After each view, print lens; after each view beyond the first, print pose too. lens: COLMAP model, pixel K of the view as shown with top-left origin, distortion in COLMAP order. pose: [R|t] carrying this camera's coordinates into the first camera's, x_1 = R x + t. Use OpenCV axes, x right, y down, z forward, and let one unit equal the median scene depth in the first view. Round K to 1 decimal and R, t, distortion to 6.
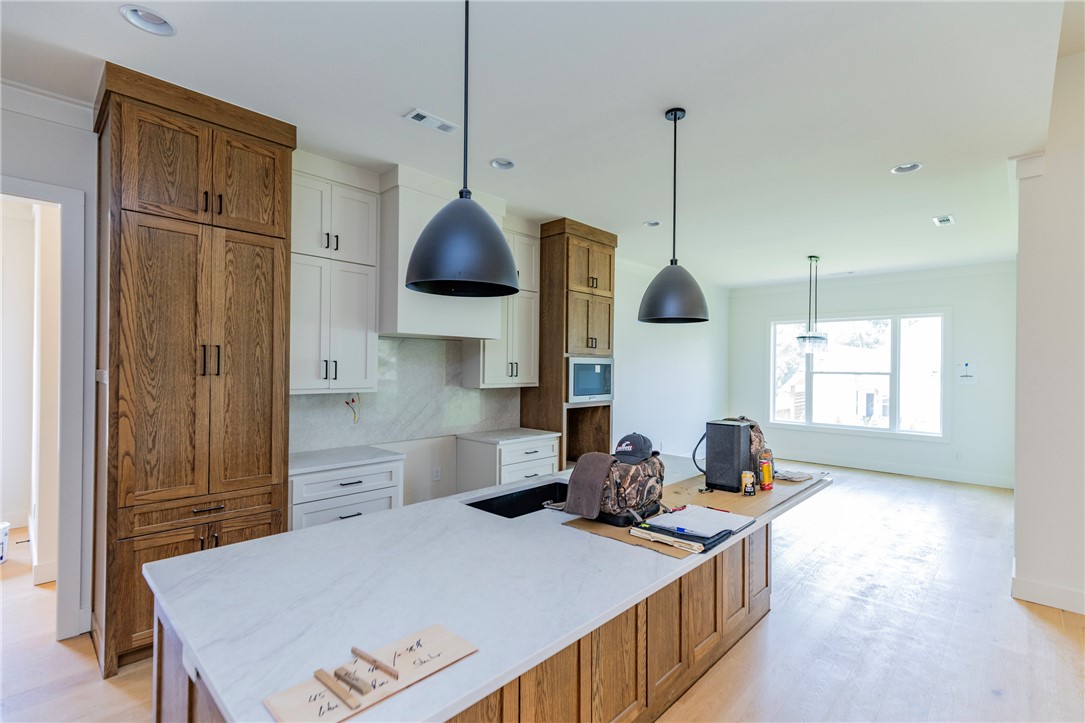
lens RADIAL K [[500.0, 0, 553.5], [0, 500.0, 364.7], [0, 0, 1]] dist [0.018629, -0.000132]
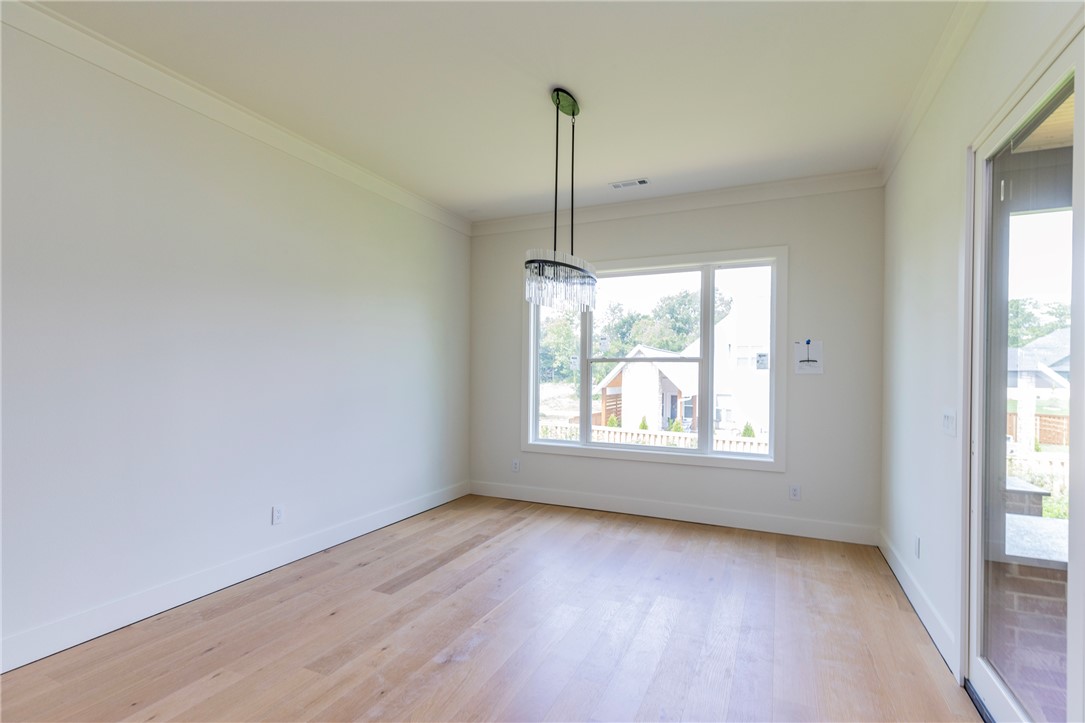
lens RADIAL K [[500.0, 0, 553.5], [0, 500.0, 364.7], [0, 0, 1]] dist [0.018629, -0.000132]
pose [[0.948085, 0.007372, 0.317931, 0.303387], [-0.003820, 0.999923, -0.011795, 0.031519], [-0.317993, 0.009968, 0.948041, 0.474770]]
